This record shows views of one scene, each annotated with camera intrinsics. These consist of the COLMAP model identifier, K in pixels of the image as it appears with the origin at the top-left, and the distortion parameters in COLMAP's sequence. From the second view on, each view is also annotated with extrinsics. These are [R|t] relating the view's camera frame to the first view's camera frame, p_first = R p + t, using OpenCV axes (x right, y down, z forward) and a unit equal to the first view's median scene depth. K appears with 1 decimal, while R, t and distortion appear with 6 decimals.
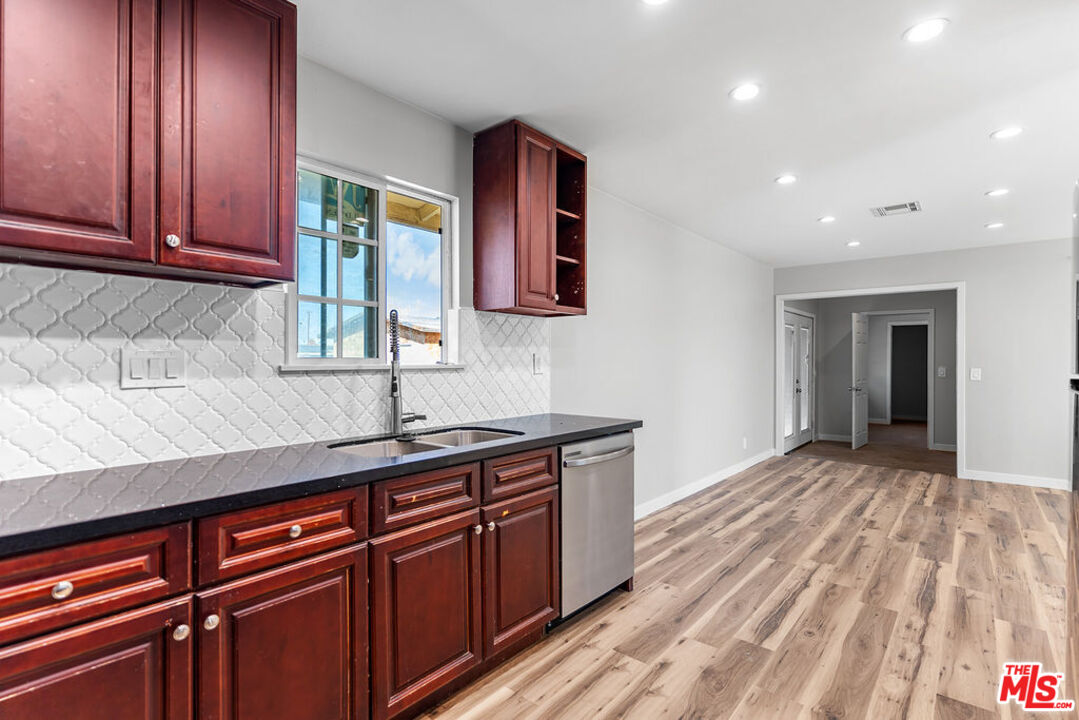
lens RADIAL K [[522.5, 0, 553.6], [0, 522.5, 356.3], [0, 0, 1]] dist [-0.000411, 0.000108]
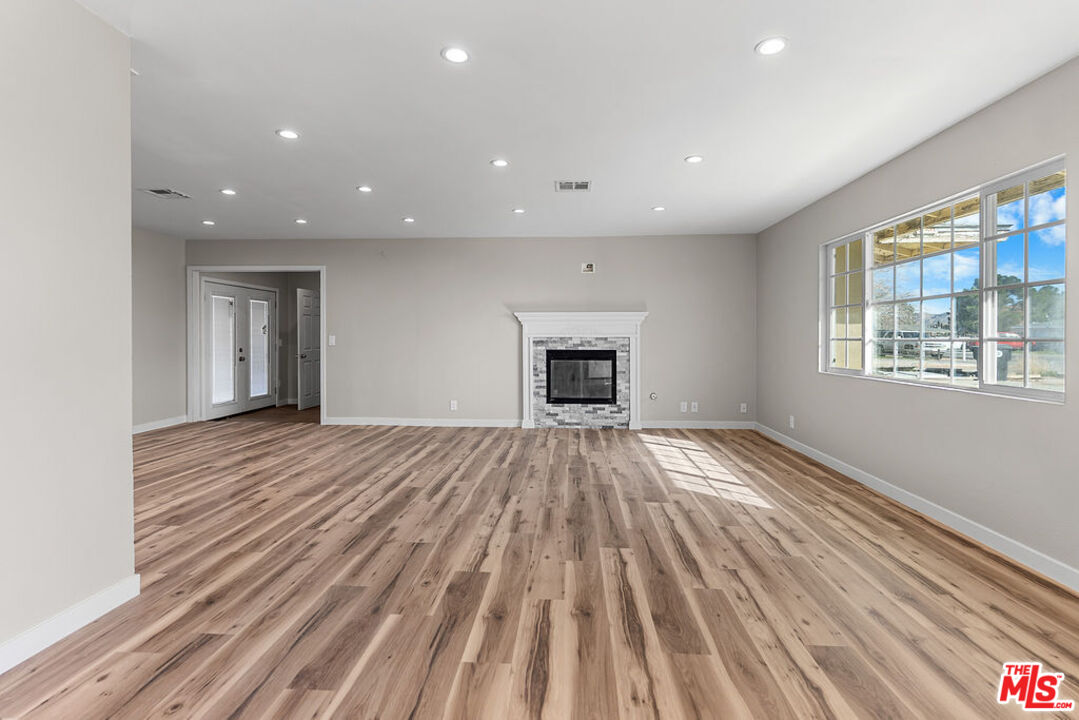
lens RADIAL K [[522.5, 0, 534.0], [0, 522.5, 338.4], [0, 0, 1]] dist [-0.000411, 0.000108]
pose [[0.825877, -0.004906, 0.563829, 0.514191], [0.000051, 0.999963, 0.008626, 0.020372], [-0.563850, -0.007096, 0.825847, -0.302450]]
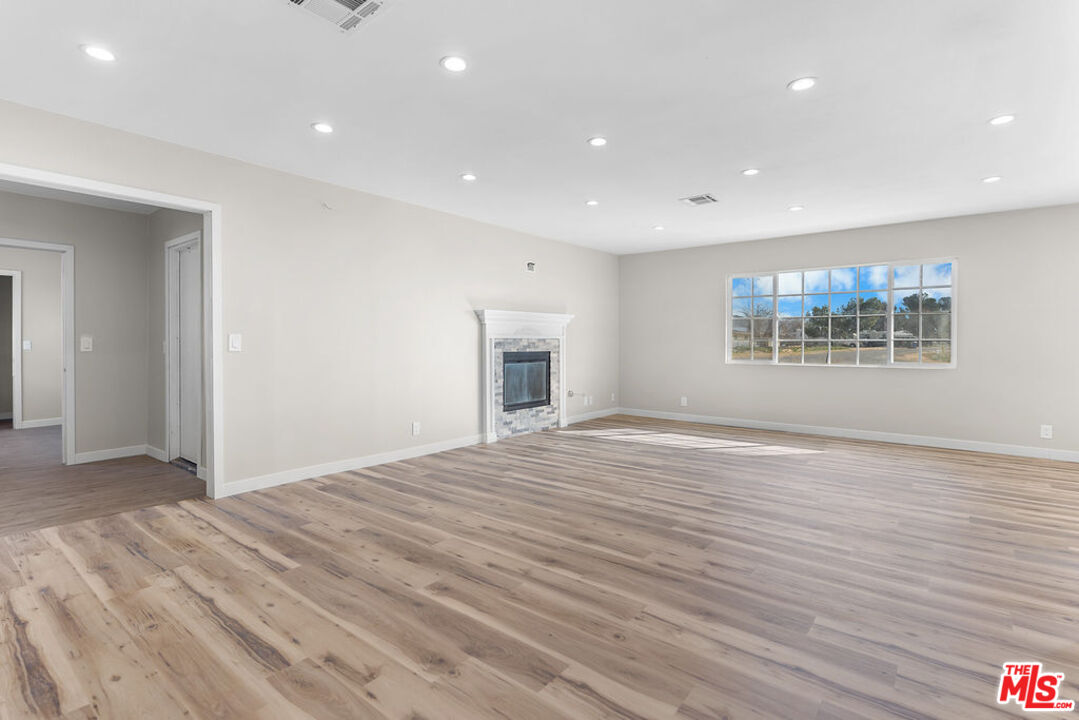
lens RADIAL K [[522.5, 0, 537.6], [0, 522.5, 353.6], [0, 0, 1]] dist [-0.000411, 0.000108]
pose [[0.011998, -0.028421, 0.999524, 0.125939], [-0.007872, 0.999562, 0.028517, 0.028492], [-0.999897, -0.008210, 0.011769, 0.612740]]
